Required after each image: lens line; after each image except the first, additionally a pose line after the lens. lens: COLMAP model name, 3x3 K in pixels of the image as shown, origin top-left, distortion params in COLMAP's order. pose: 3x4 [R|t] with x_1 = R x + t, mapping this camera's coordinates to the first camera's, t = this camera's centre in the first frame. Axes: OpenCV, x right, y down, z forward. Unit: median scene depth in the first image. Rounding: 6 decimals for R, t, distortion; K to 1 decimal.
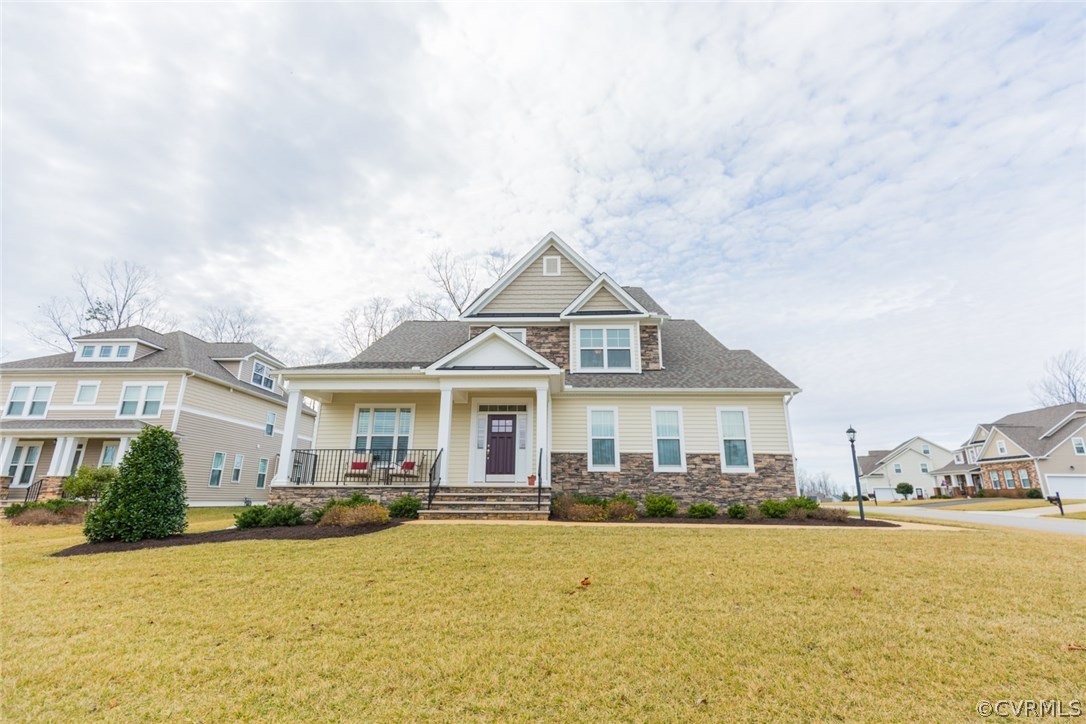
lens RADIAL K [[486.8, 0, 548.7], [0, 486.8, 363.1], [0, 0, 1]] dist [0.009970, -0.001065]
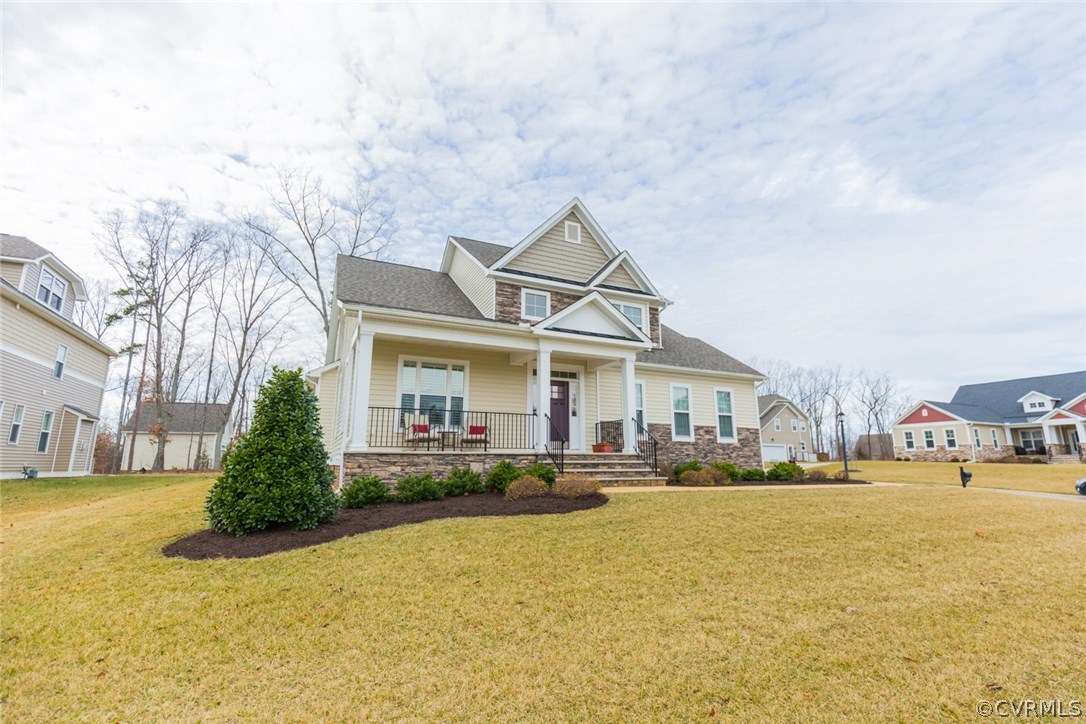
lens RADIAL K [[486.8, 0, 548.7], [0, 486.8, 363.1], [0, 0, 1]] dist [0.009970, -0.001065]
pose [[0.887095, 0.087593, 0.453200, -0.554513], [-0.119077, 0.992024, 0.041348, 0.032917], [-0.445963, -0.090645, 0.890450, 0.145196]]
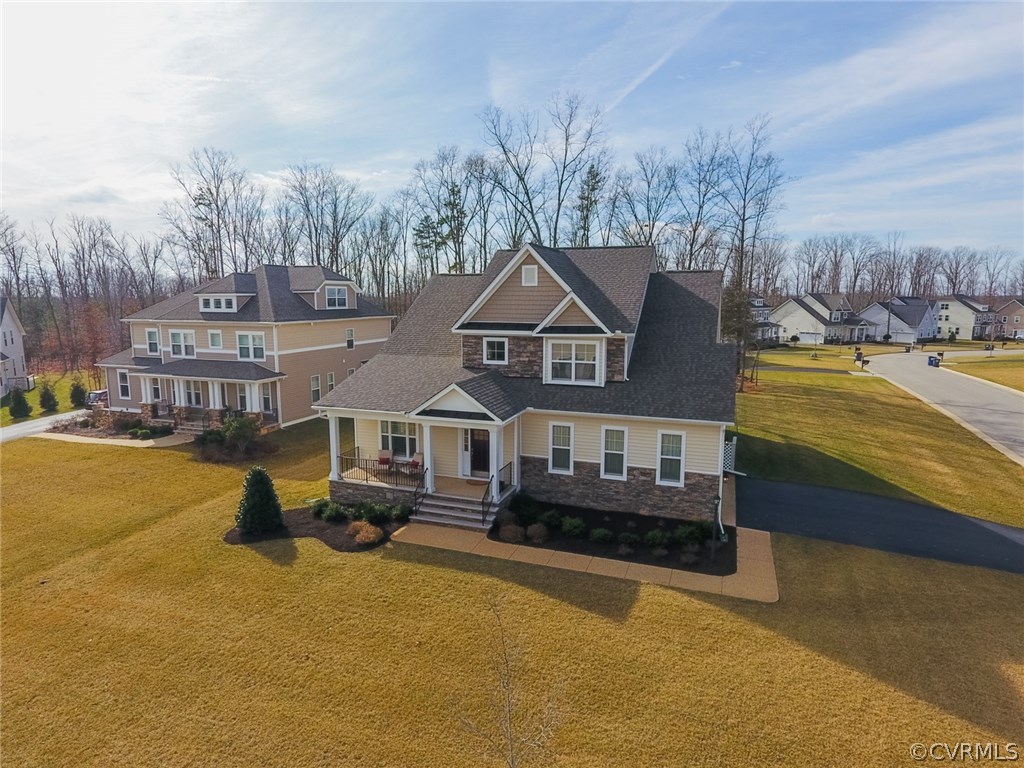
lens RADIAL K [[602.9, 0, 512.0], [0, 602.9, 384.0], [0, 0, 1]] dist [-0.001052, 0.000792]
pose [[0.948704, 0.041132, -0.313479, 0.467946], [0.090267, 0.914995, 0.393239, -0.604652], [0.303007, -0.401364, 0.864346, -0.279435]]
